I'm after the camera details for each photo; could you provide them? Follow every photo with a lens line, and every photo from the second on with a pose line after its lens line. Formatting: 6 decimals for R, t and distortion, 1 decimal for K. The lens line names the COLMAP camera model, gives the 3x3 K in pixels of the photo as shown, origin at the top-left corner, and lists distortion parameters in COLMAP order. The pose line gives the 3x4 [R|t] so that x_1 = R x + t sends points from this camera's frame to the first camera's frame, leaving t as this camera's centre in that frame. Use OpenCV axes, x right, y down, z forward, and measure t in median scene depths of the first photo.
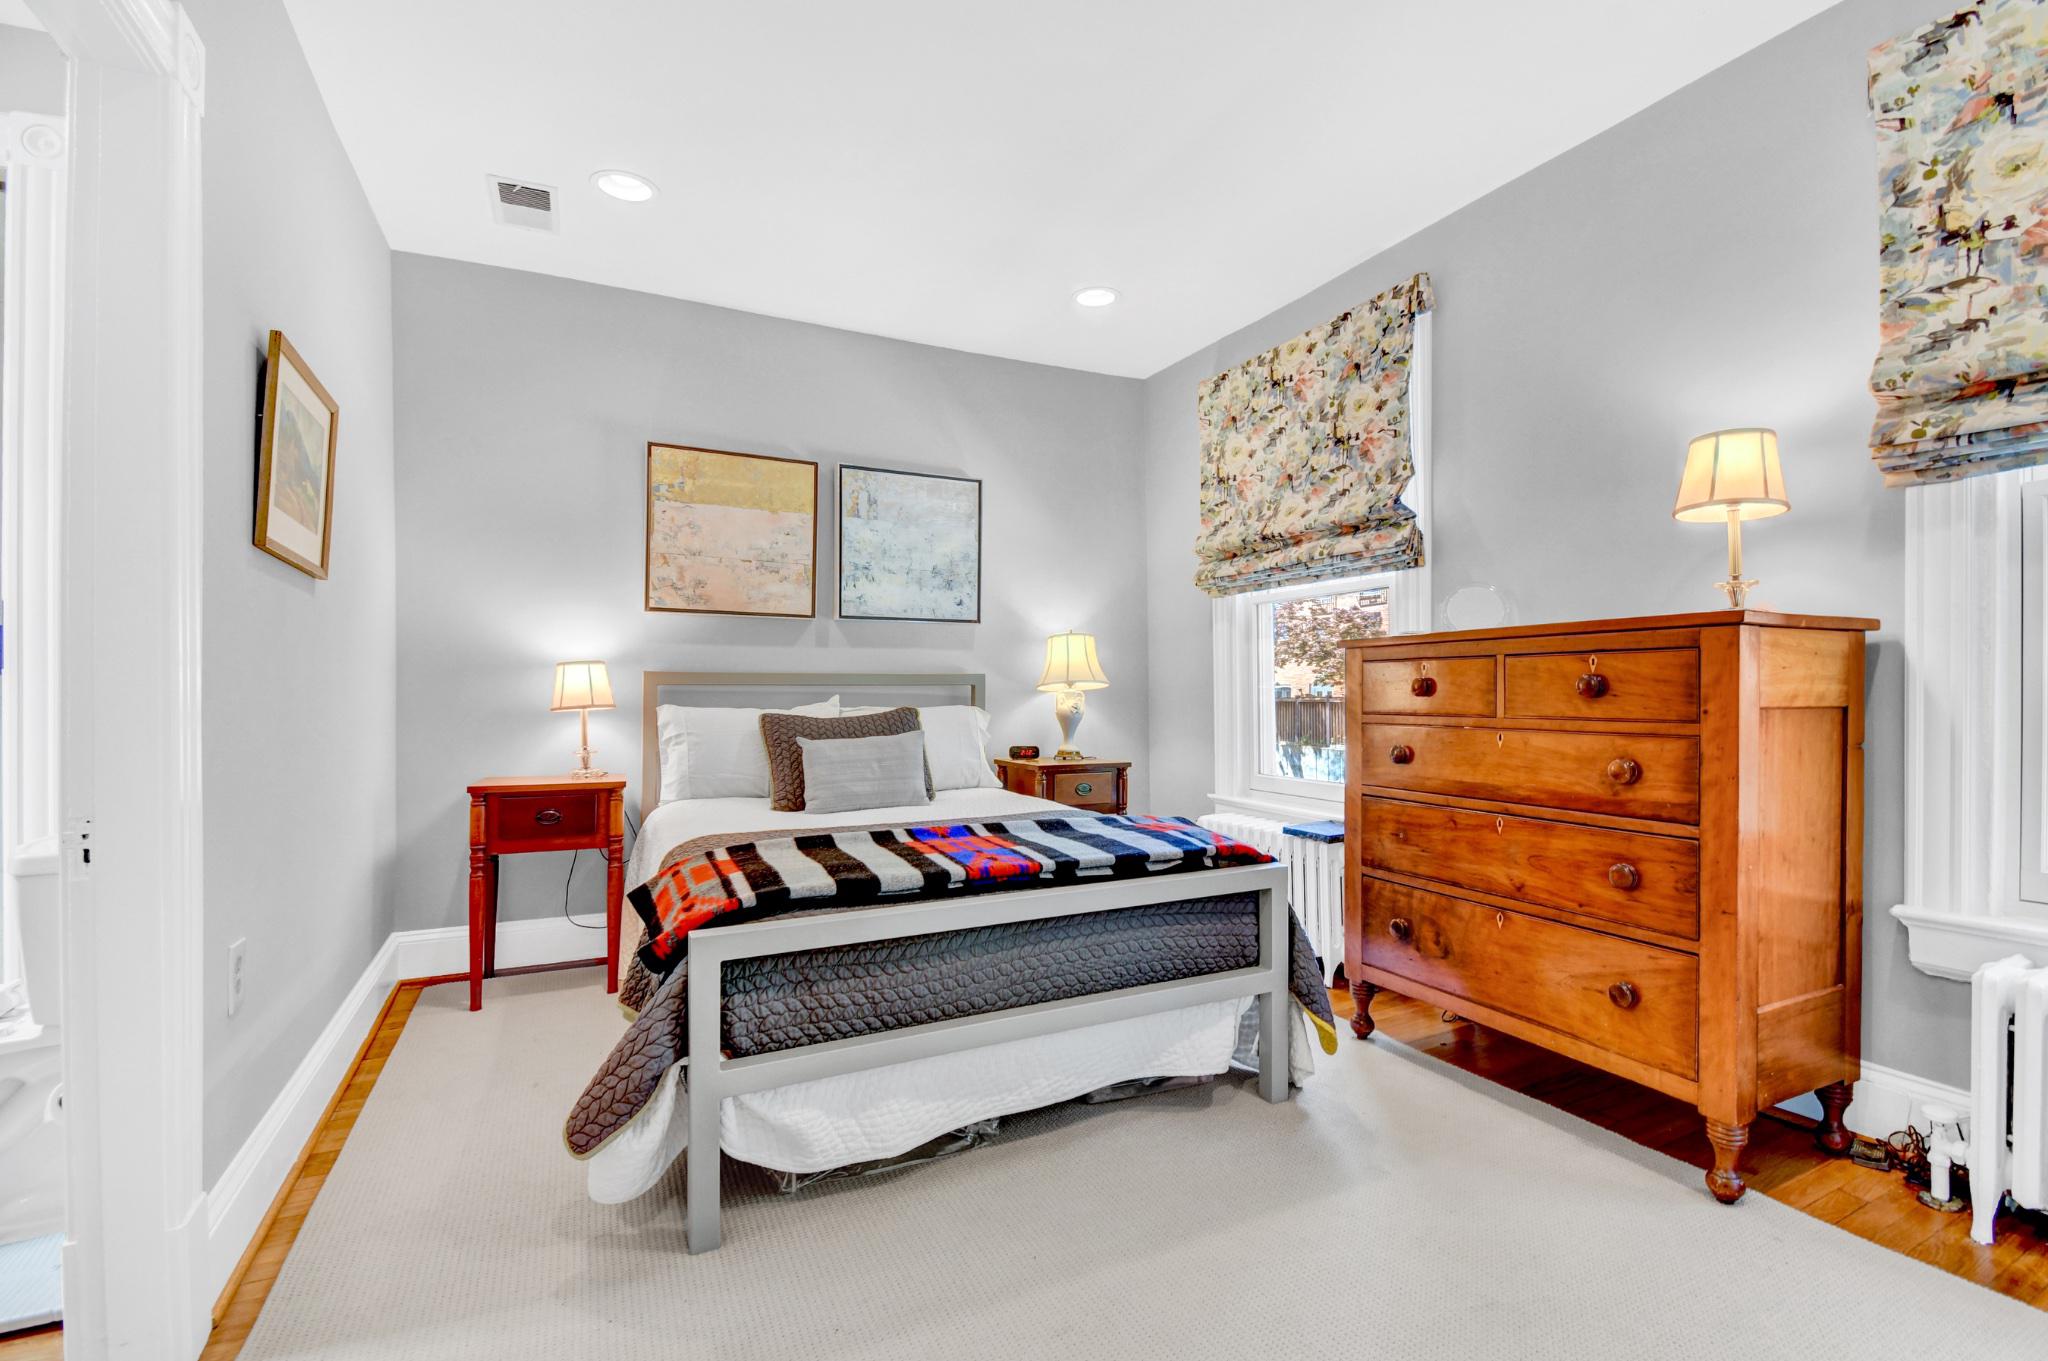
lens RADIAL K [[920.8, 0, 1043.2], [0, 920.8, 706.0], [0, 0, 1]] dist [0.032939, -0.030540]
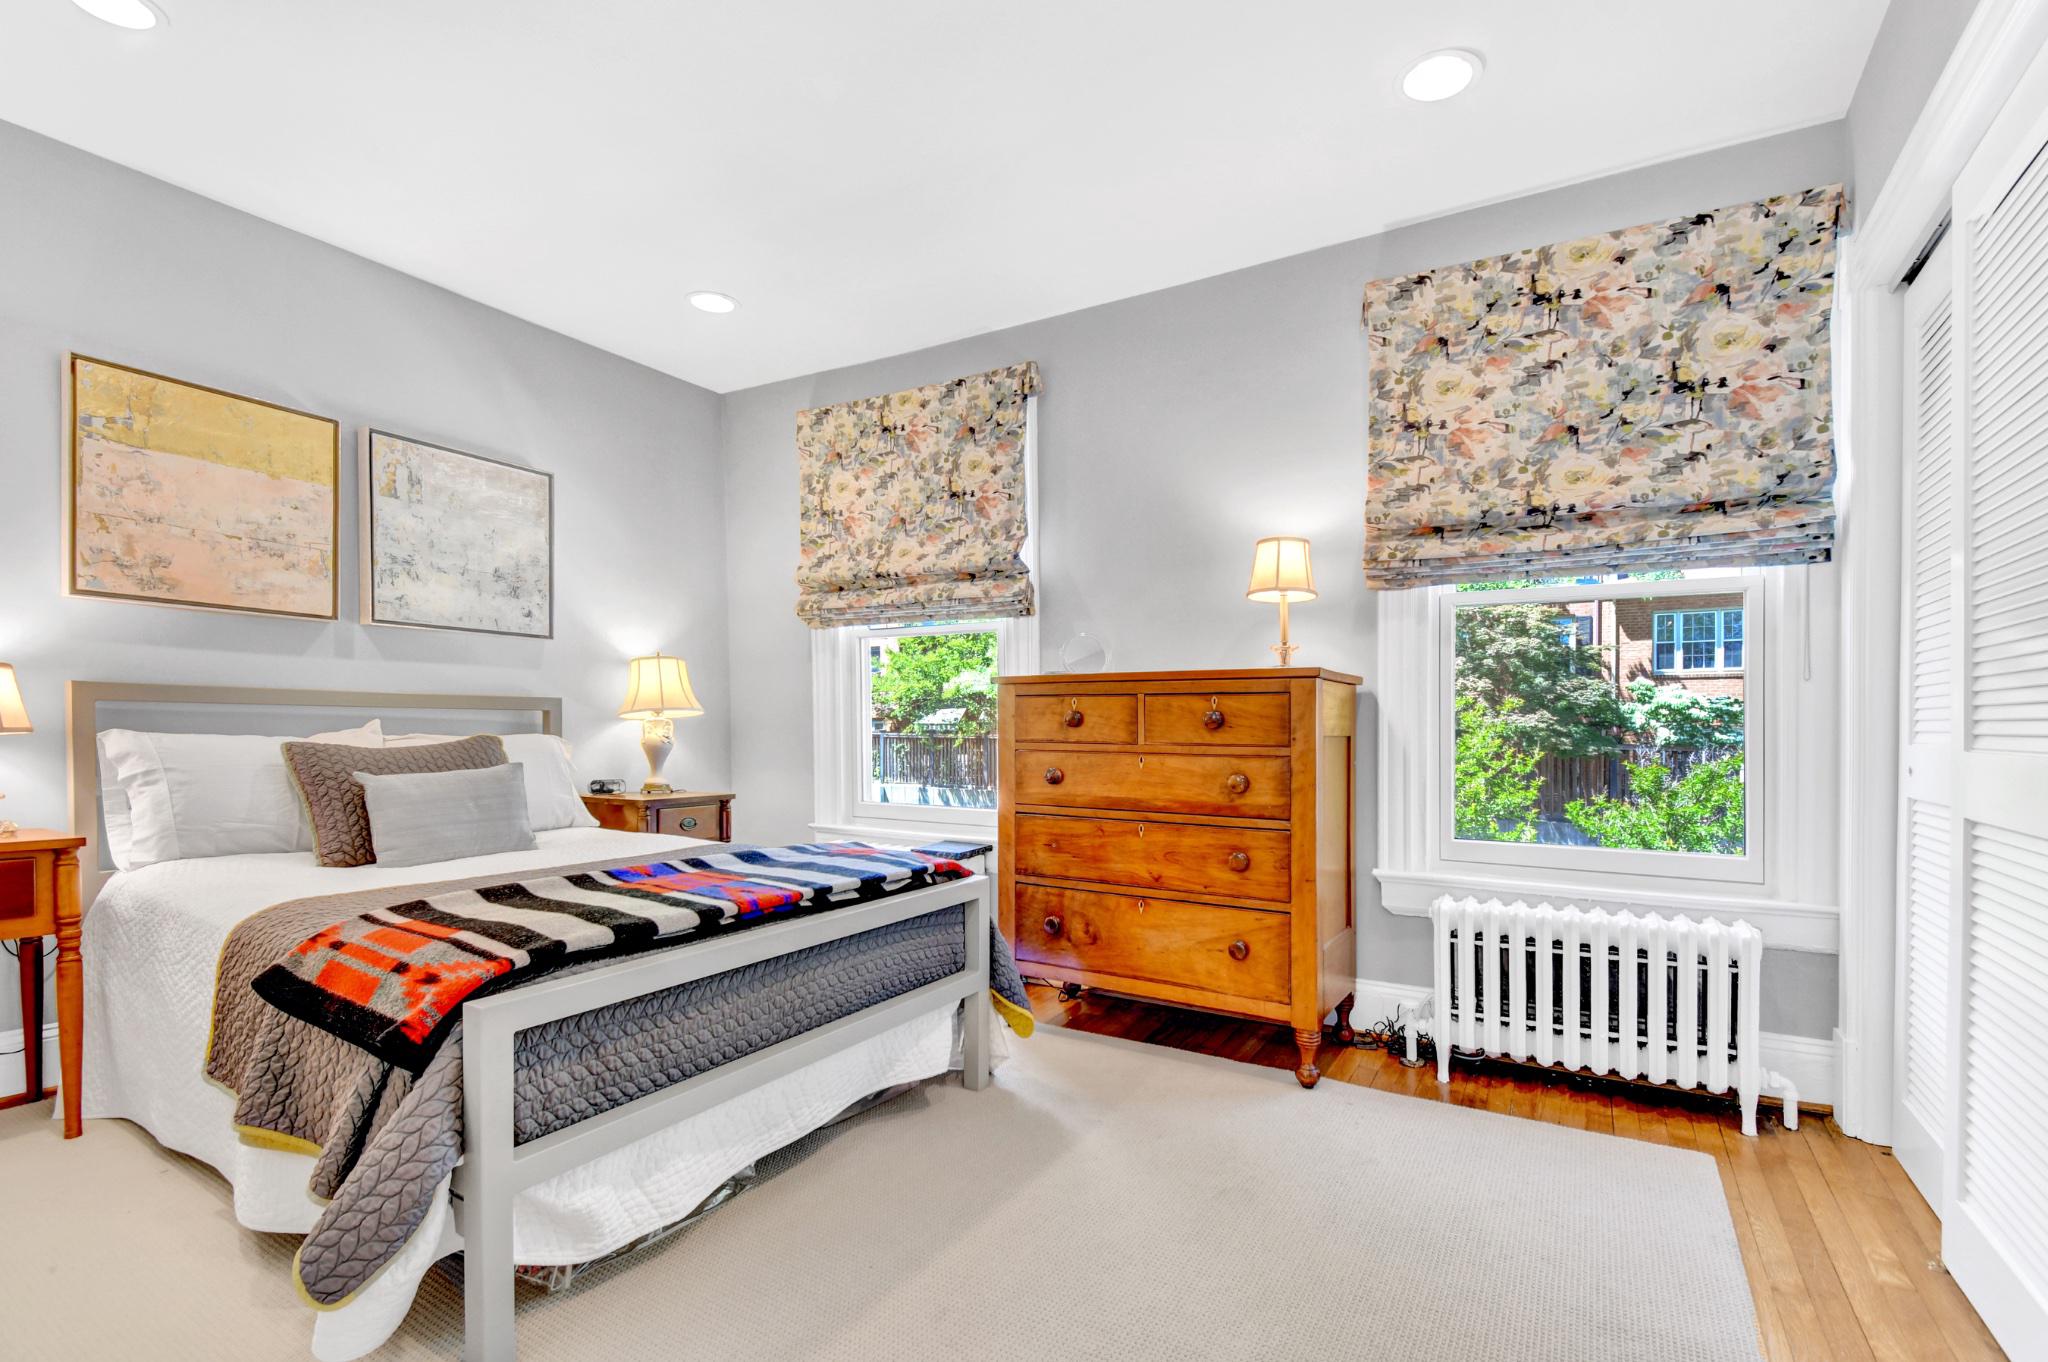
lens RADIAL K [[937.4, 0, 1023.5], [0, 937.4, 745.1], [0, 0, 1]] dist [0.025686, -0.018059]
pose [[0.841255, -0.000280, 0.540638, -0.226277], [-0.002810, 0.999984, 0.004891, 0.005391], [-0.540631, -0.005634, 0.841241, 0.016903]]
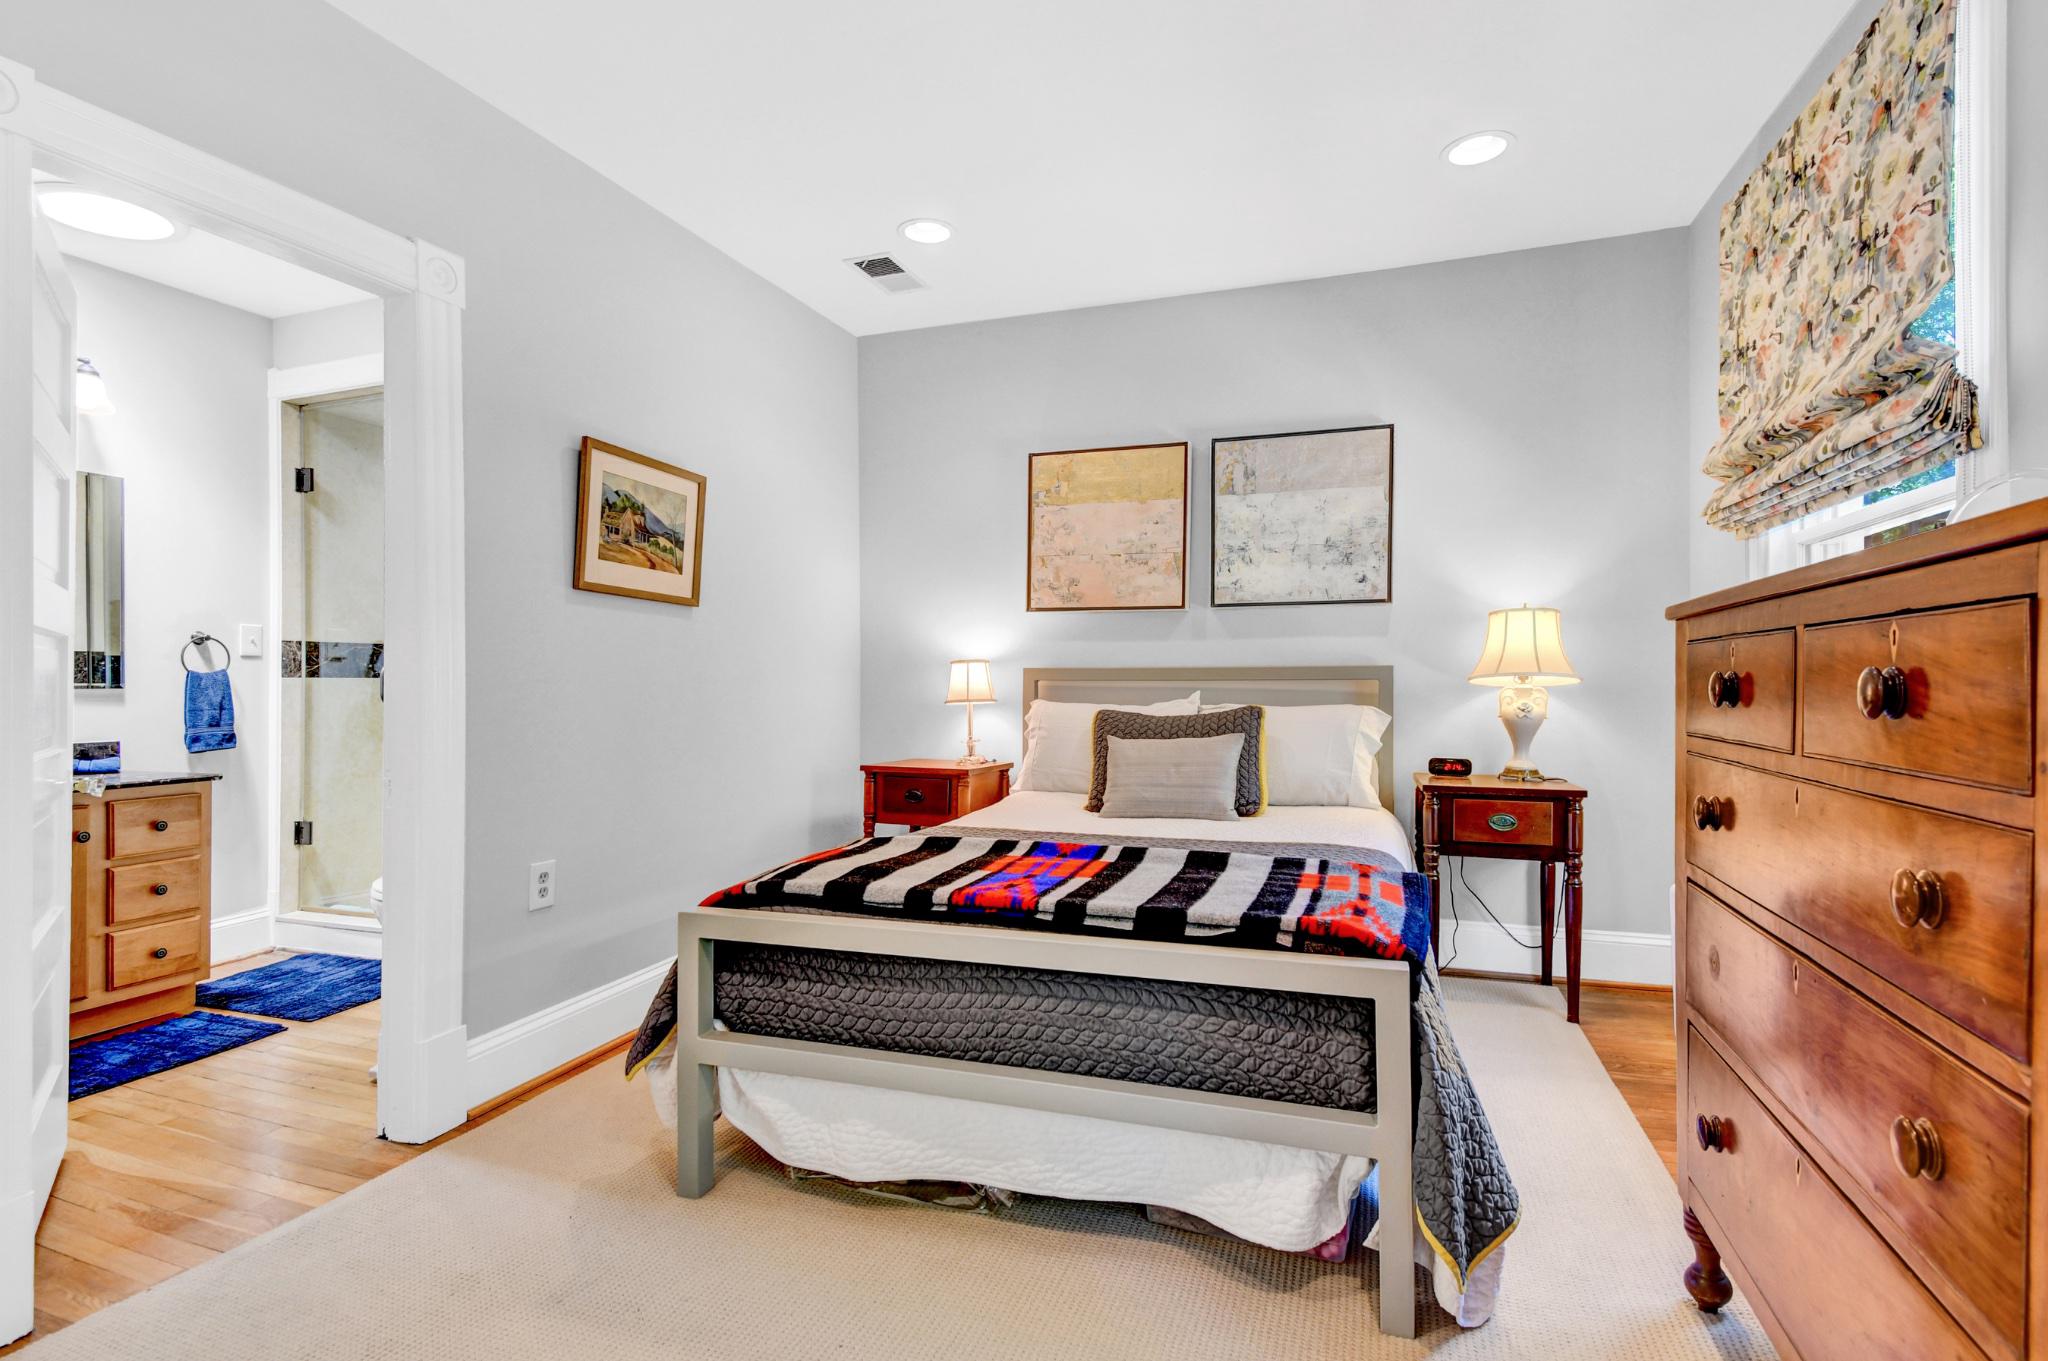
lens RADIAL K [[952.3, 0, 1050.7], [0, 952.3, 691.2], [0, 0, 1]] dist [0.035114, -0.033399]
pose [[0.712334, 0.006786, -0.701808, 0.397356], [-0.009791, 0.999952, -0.000269, -0.011932], [0.701772, 0.007063, 0.712366, 0.256308]]
